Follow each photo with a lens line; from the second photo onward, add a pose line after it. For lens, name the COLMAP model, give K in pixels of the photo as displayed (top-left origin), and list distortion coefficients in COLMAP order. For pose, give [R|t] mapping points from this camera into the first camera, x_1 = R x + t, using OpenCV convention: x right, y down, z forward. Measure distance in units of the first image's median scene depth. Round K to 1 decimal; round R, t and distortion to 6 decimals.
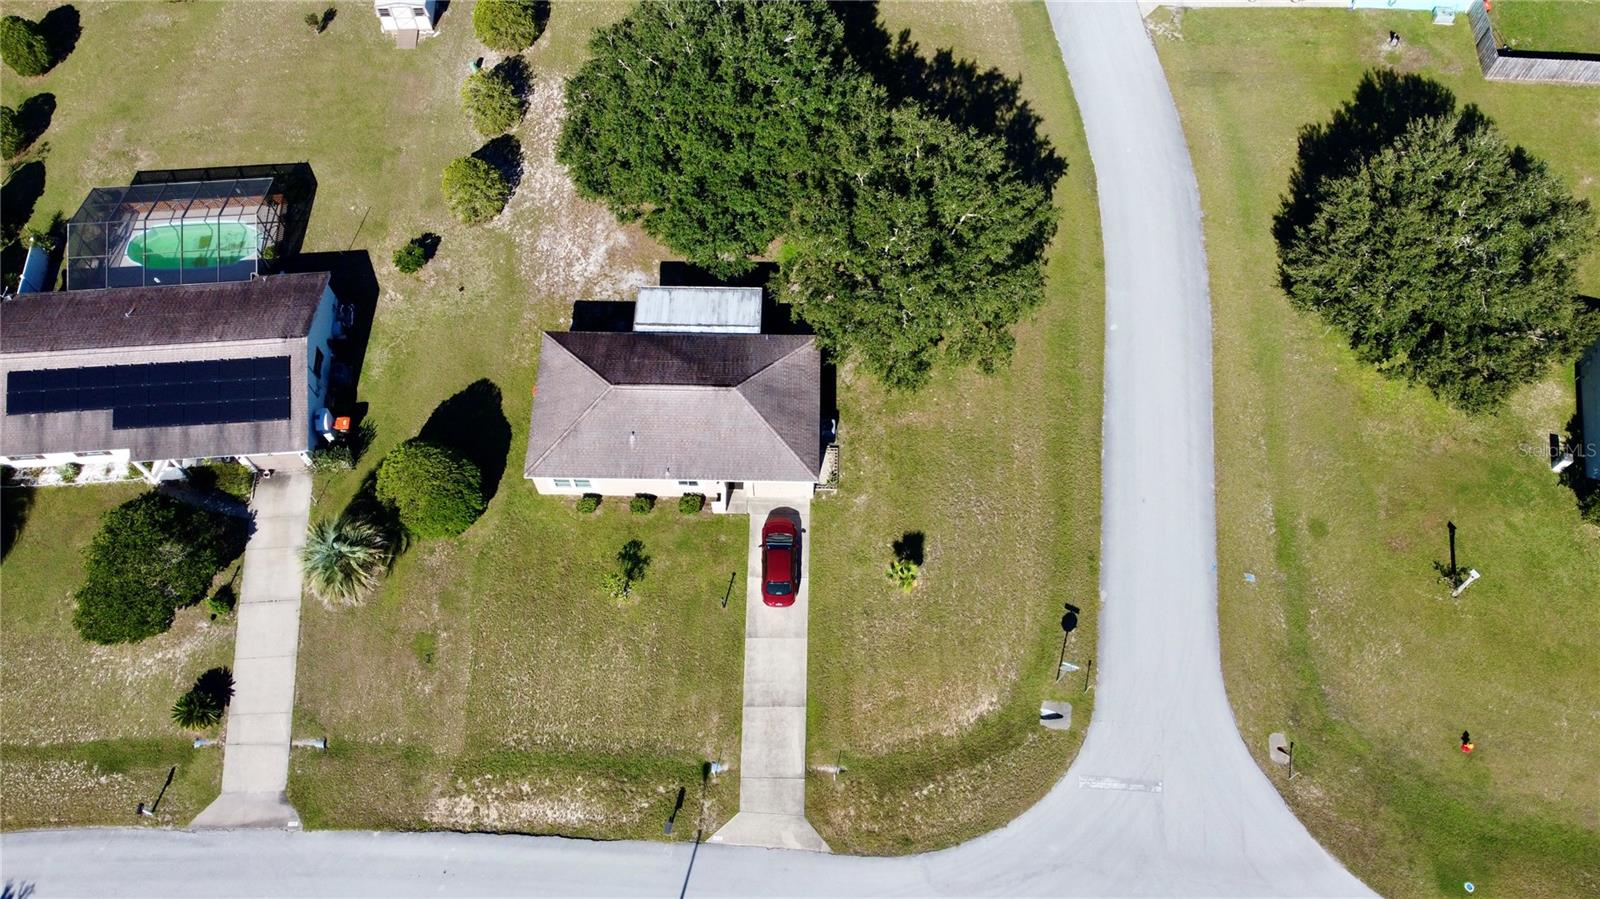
lens RADIAL K [[1215.5, 0, 799.9], [0, 1215.5, 454.4], [0, 0, 1]] dist [-0.001592, -0.001881]
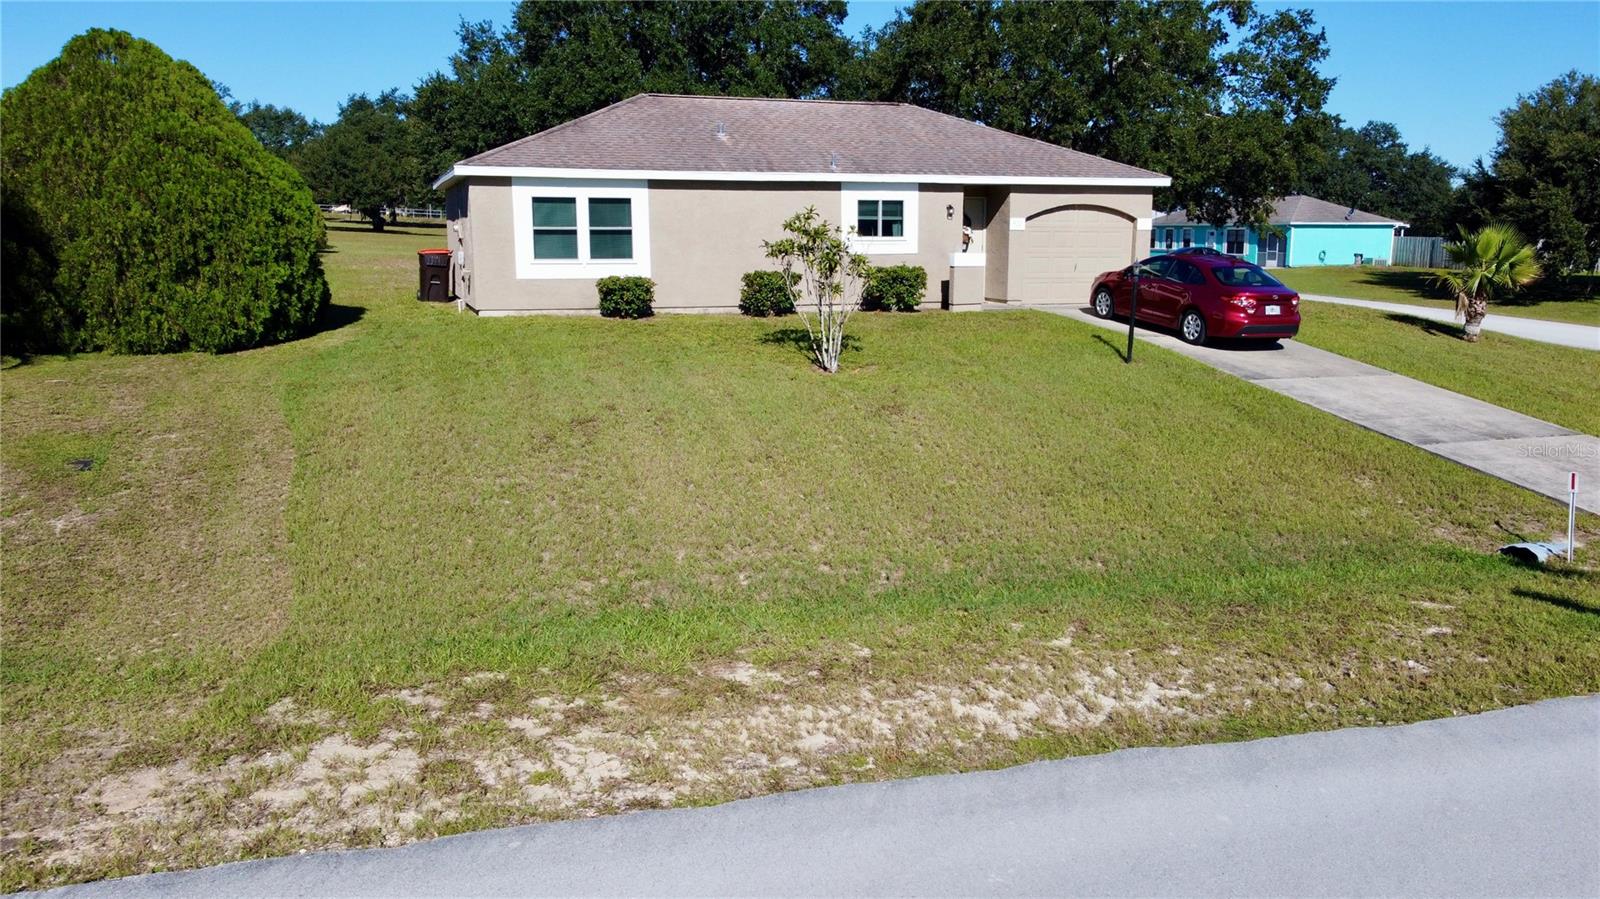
lens RADIAL K [[1215.5, 0, 796.2], [0, 1215.5, 459.2], [0, 0, 1]] dist [-0.001592, -0.001881]
pose [[0.940033, -0.064454, 0.334937, -0.258974], [0.304231, 0.602417, -0.737928, 0.357906], [-0.154210, 0.795575, 0.585901, 0.853149]]
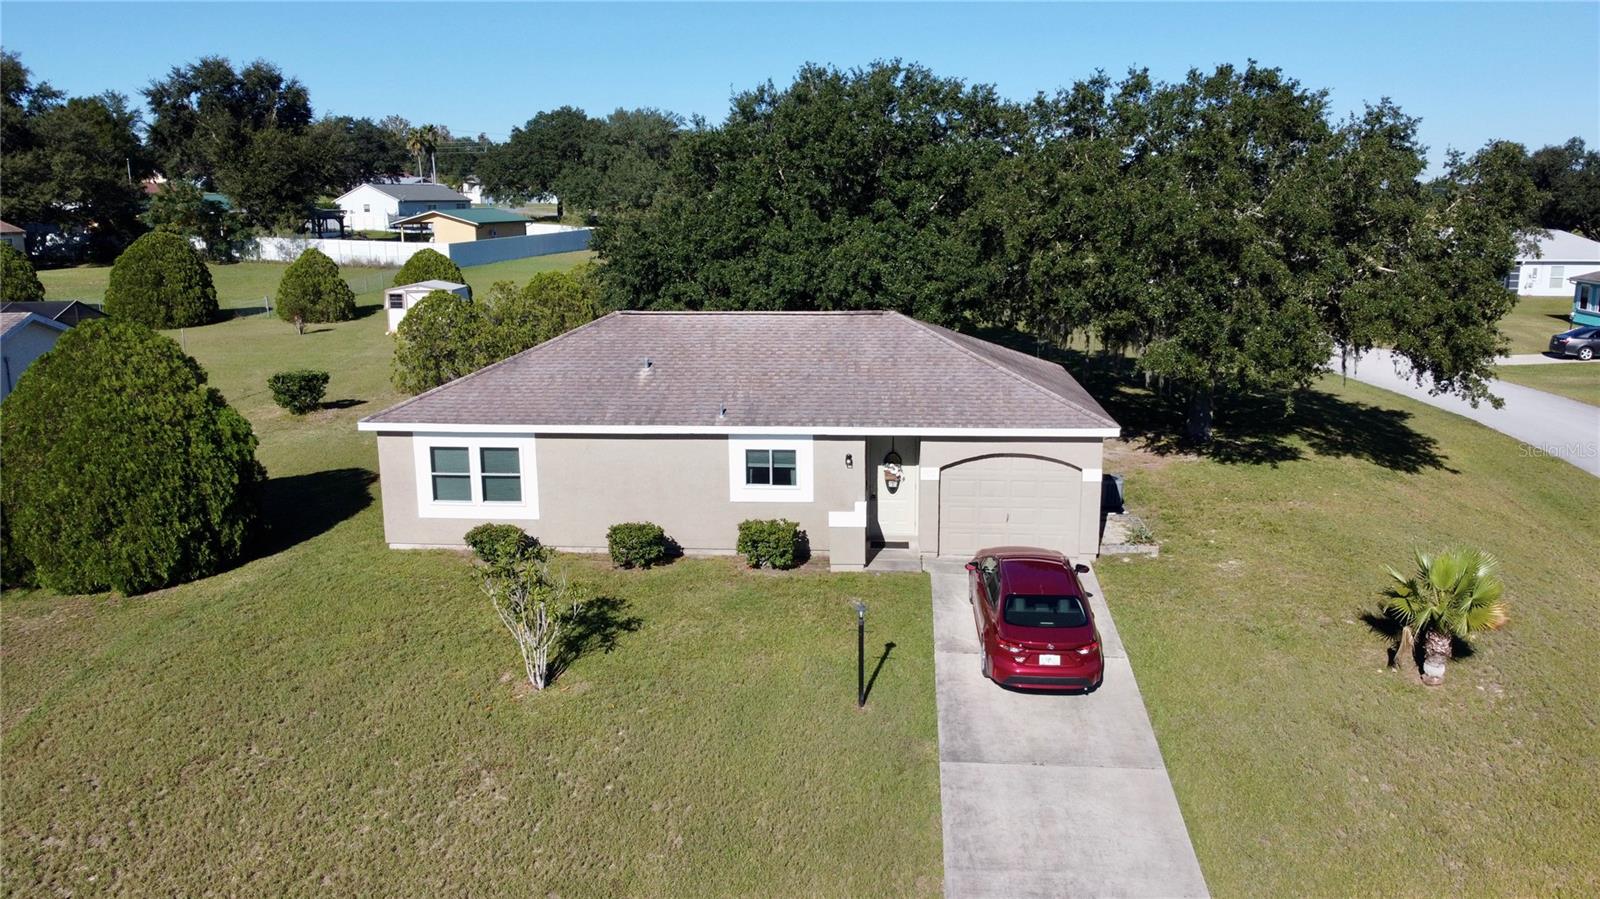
lens RADIAL K [[1215.5, 0, 800.0], [0, 1215.5, 450.5], [0, 0, 1]] dist [-0.001592, -0.001881]
pose [[0.997917, 0.003987, -0.064393, -0.059074], [-0.052664, 0.626874, -0.777339, 0.324307], [0.037268, 0.779110, 0.625778, 0.770882]]
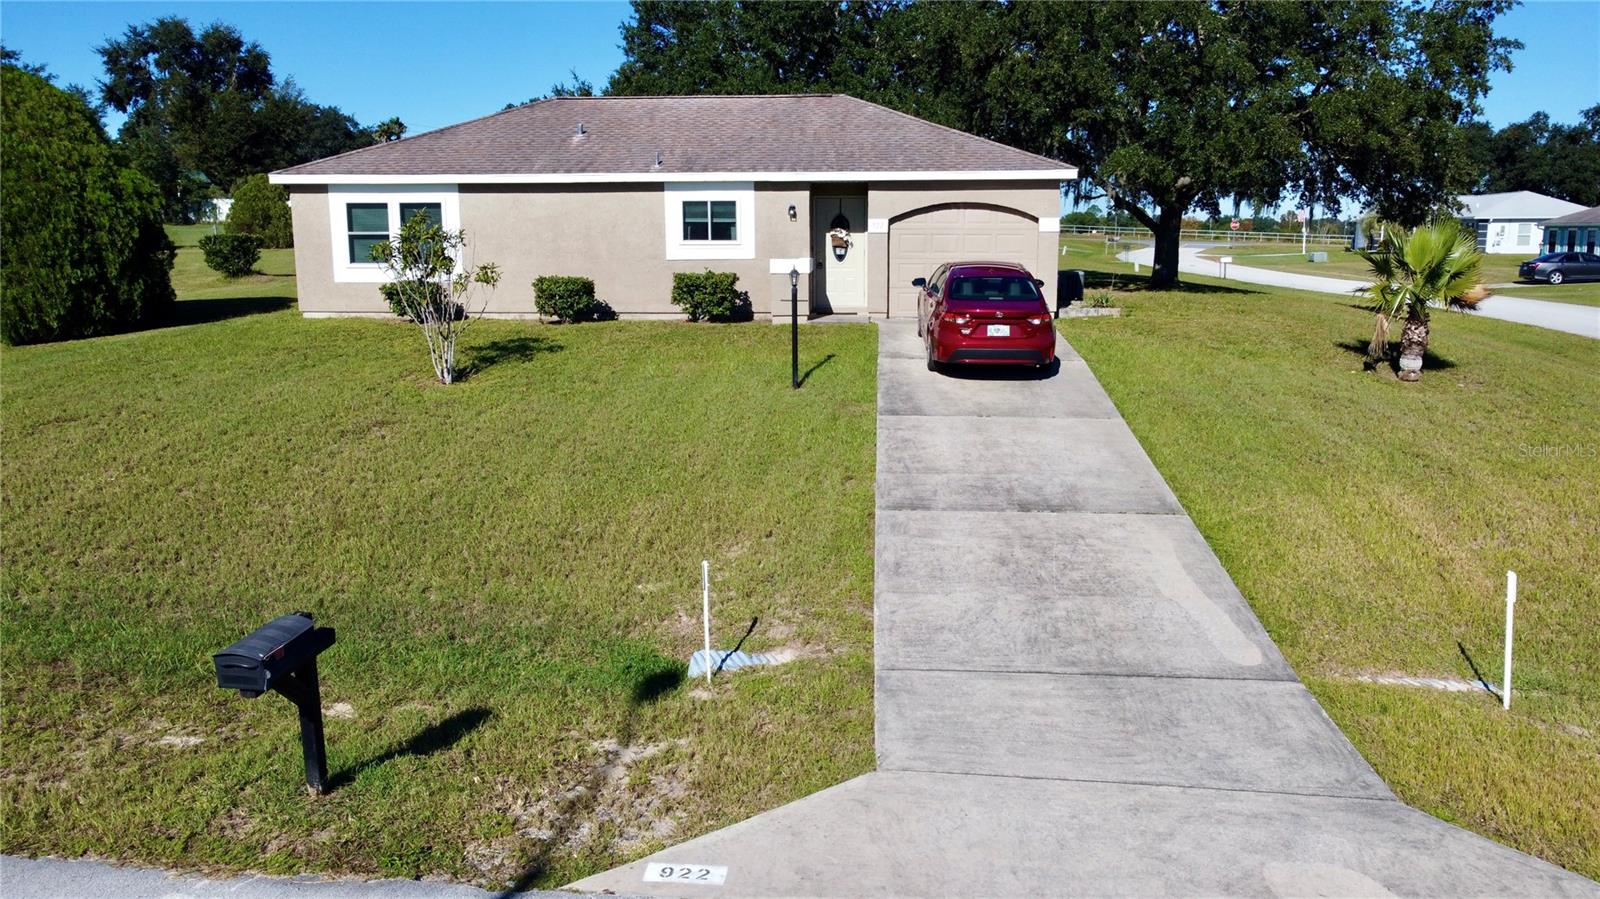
lens RADIAL K [[1215.5, 0, 800.2], [0, 1215.5, 451.6], [0, 0, 1]] dist [-0.001592, -0.001881]
pose [[0.998989, 0.002426, -0.044893, -0.049430], [-0.037221, 0.604700, -0.795583, 0.358575], [0.025217, 0.796450, 0.604178, 0.853617]]
